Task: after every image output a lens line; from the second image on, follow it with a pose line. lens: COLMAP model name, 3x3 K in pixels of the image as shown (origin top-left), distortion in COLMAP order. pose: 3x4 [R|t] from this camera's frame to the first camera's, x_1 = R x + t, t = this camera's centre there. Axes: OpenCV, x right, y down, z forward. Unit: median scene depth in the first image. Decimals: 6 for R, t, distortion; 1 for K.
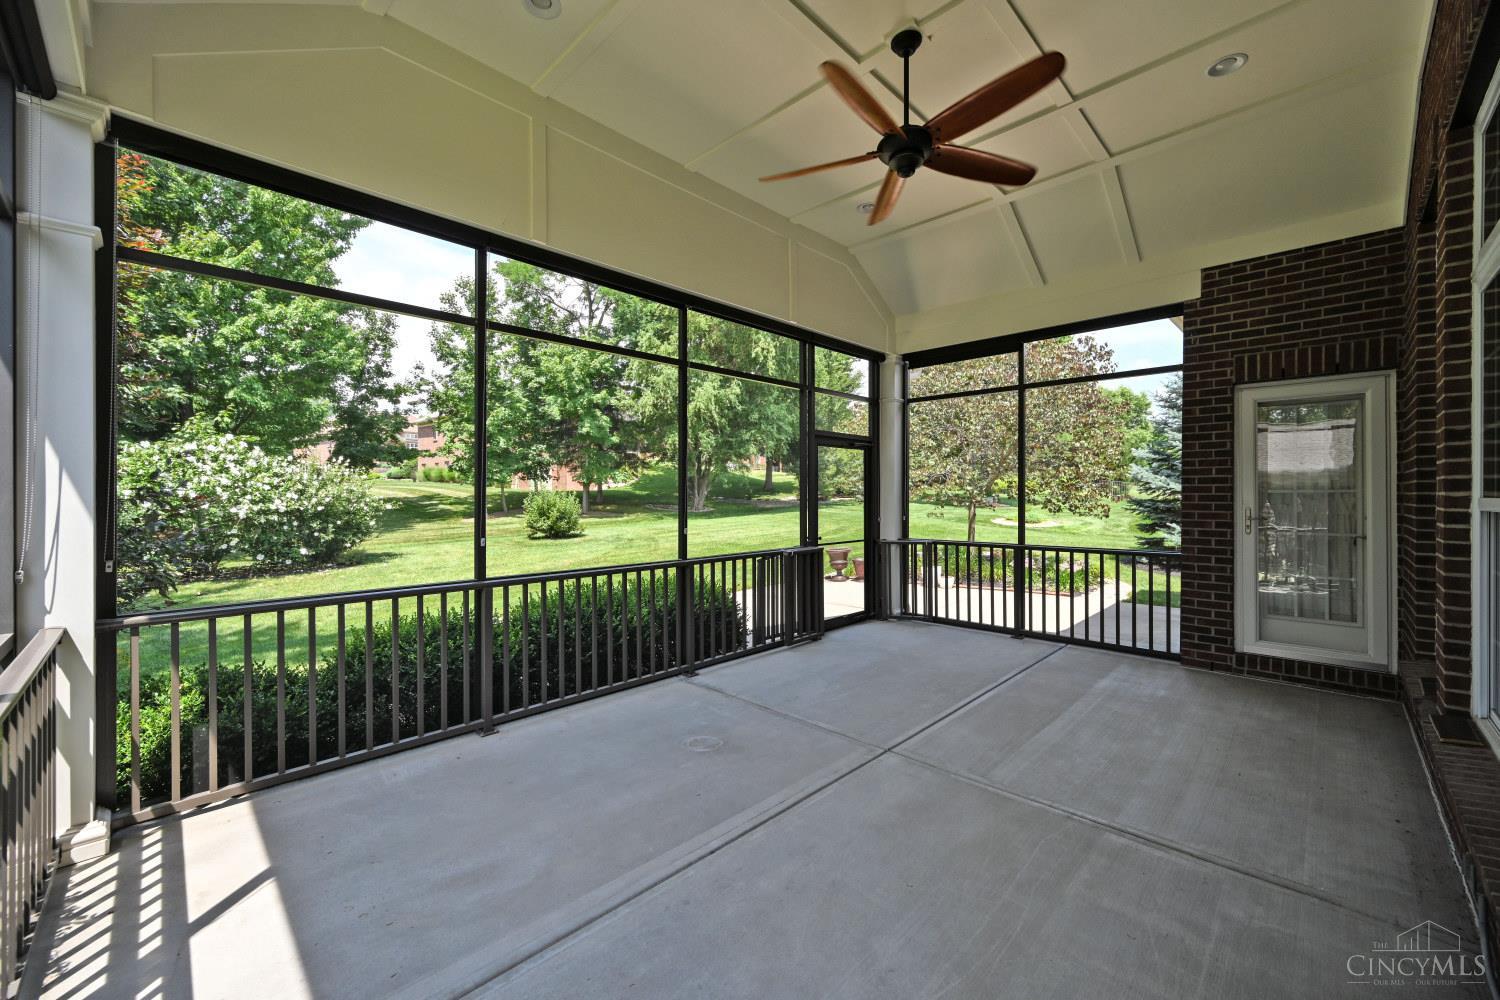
lens RADIAL K [[603.3, 0, 759.3], [0, 603.3, 496.7], [0, 0, 1]] dist [-0.002549, 0.000598]
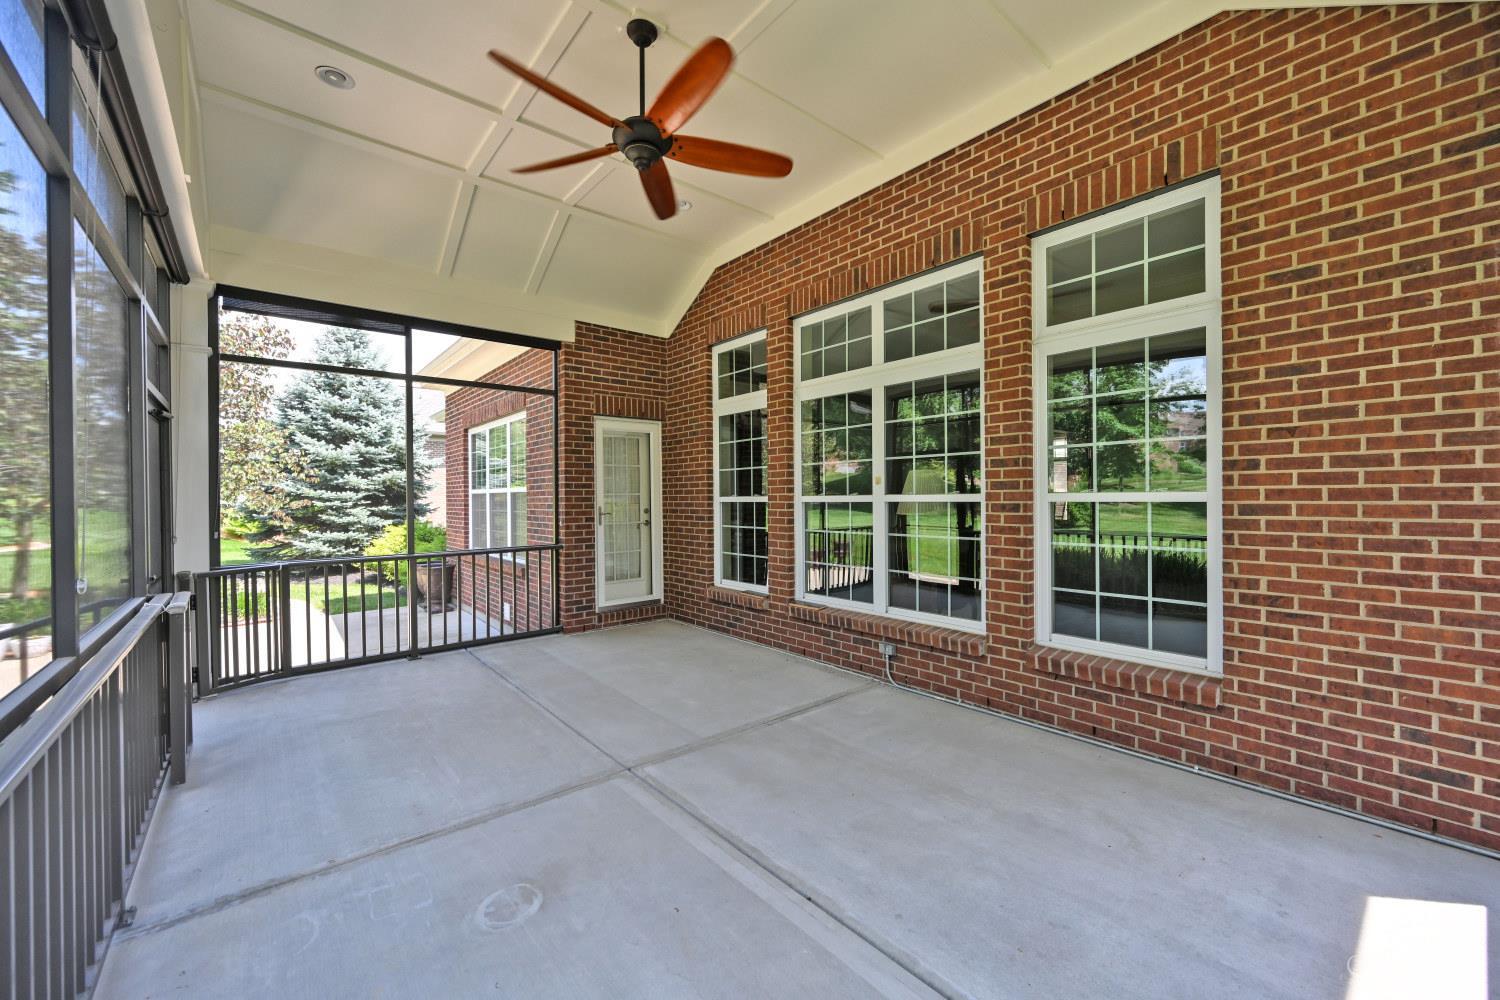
lens RADIAL K [[603.3, 0, 740.4], [0, 603.3, 501.2], [0, 0, 1]] dist [-0.002549, 0.000598]
pose [[0.087700, -0.006221, 0.996128, -0.532287], [0.011046, 0.999925, 0.005272, 0.003123], [-0.996086, 0.010540, 0.087762, 0.565117]]
